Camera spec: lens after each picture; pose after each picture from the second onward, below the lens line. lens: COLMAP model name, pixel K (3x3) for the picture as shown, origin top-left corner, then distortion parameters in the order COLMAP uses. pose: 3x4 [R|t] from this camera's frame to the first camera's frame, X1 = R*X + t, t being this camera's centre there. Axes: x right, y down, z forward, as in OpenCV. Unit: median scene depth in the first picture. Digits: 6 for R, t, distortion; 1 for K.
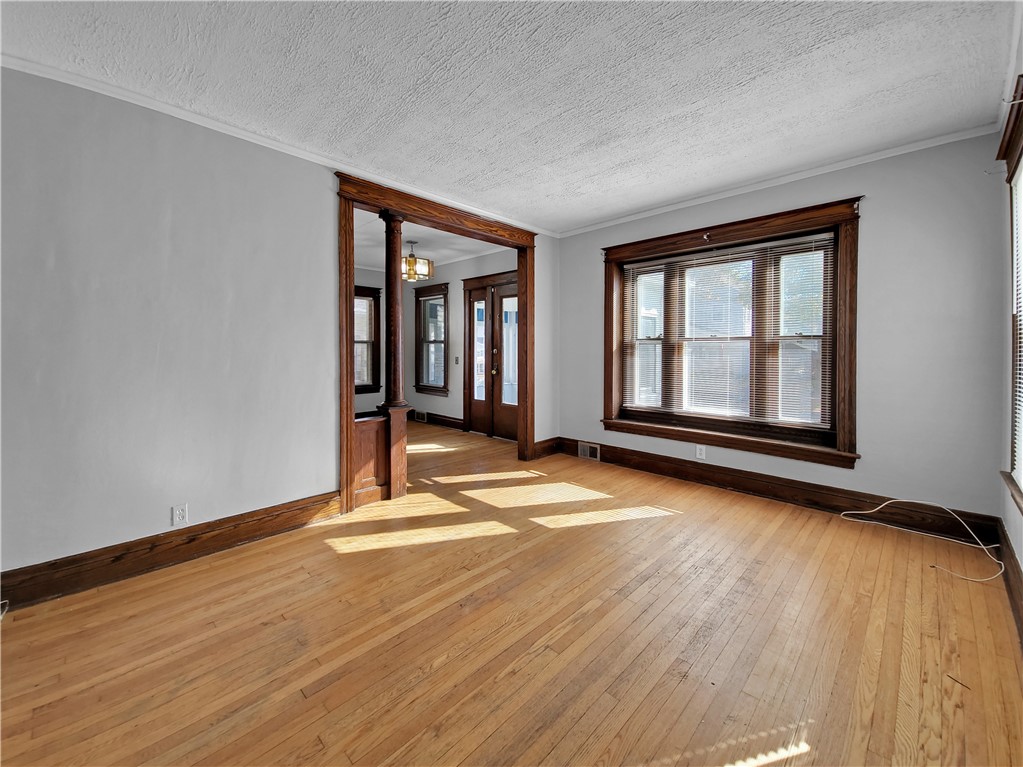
lens RADIAL K [[408.9, 0, 511.0], [0, 408.9, 356.1], [0, 0, 1]] dist [0.000789, -0.000111]
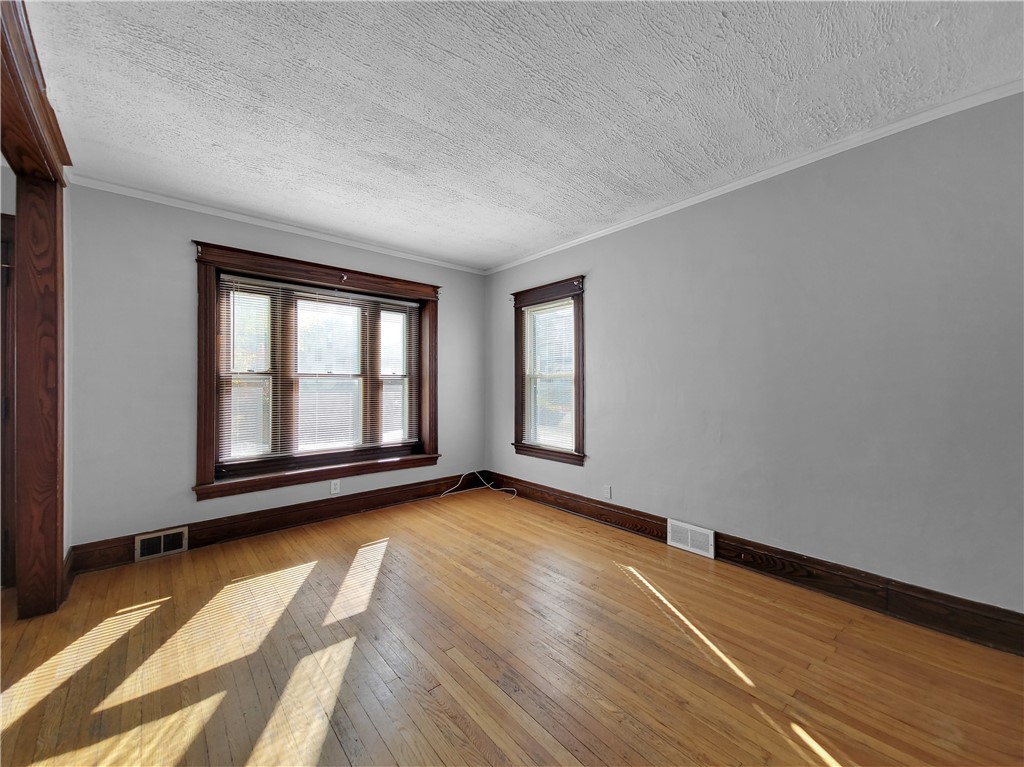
lens RADIAL K [[403.2, 0, 502.7], [0, 403.2, 386.4], [0, 0, 1]] dist [0.022137, -0.000247]
pose [[0.090818, -0.001710, 0.995866, -0.615196], [0.019625, 0.999807, -0.000073, -0.007129], [-0.995674, 0.019551, 0.090834, 0.607022]]
